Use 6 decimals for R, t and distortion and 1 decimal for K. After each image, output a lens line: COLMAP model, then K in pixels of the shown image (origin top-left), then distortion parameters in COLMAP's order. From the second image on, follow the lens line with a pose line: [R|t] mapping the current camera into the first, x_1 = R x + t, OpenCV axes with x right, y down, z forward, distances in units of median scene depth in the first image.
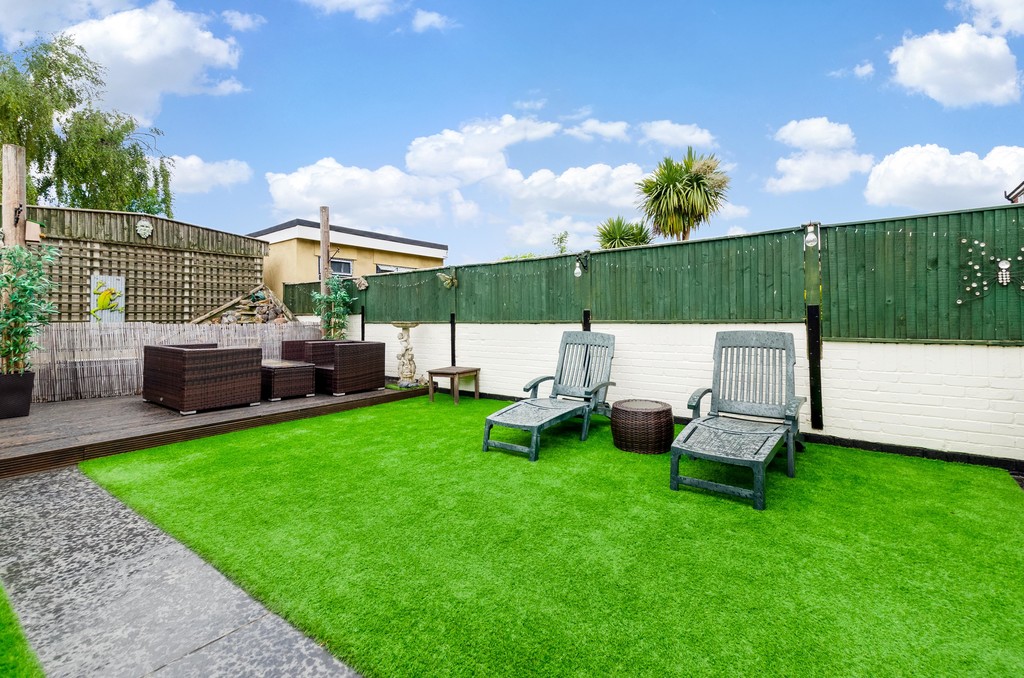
lens RADIAL K [[445.4, 0, 487.1], [0, 445.4, 315.1], [0, 0, 1]] dist [0.026503, -0.001039]
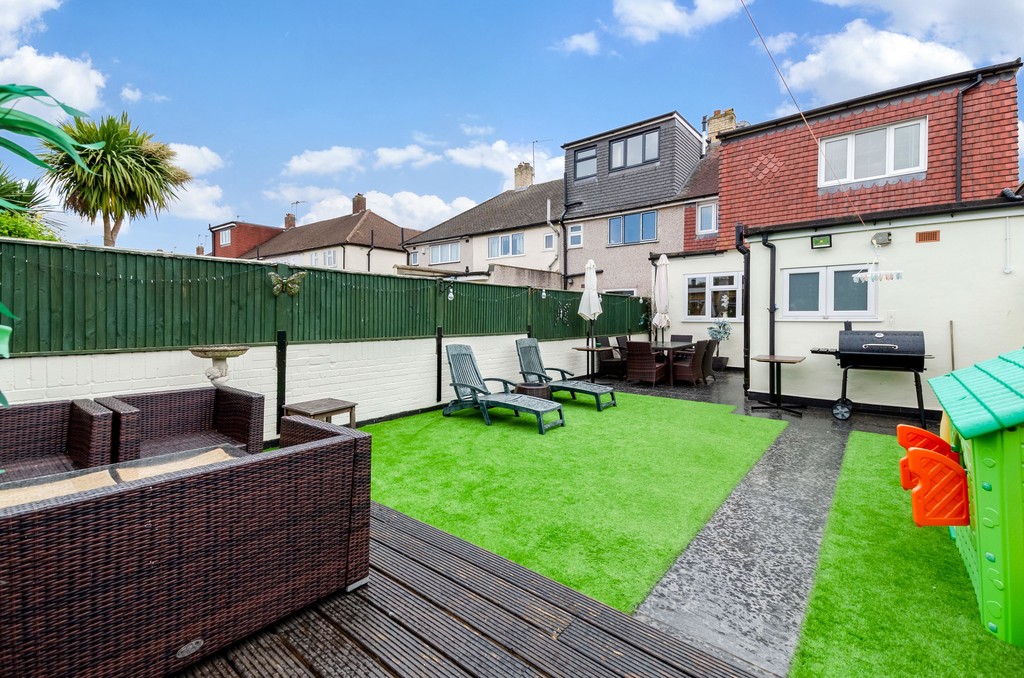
lens RADIAL K [[445.4, 0, 510.5], [0, 445.4, 328.5], [0, 0, 1]] dist [0.026503, -0.001039]
pose [[0.039768, -0.005519, 0.999194, -1.850797], [-0.000511, 0.999985, 0.005544, -0.027130], [-0.999209, -0.000731, 0.039764, 1.423707]]
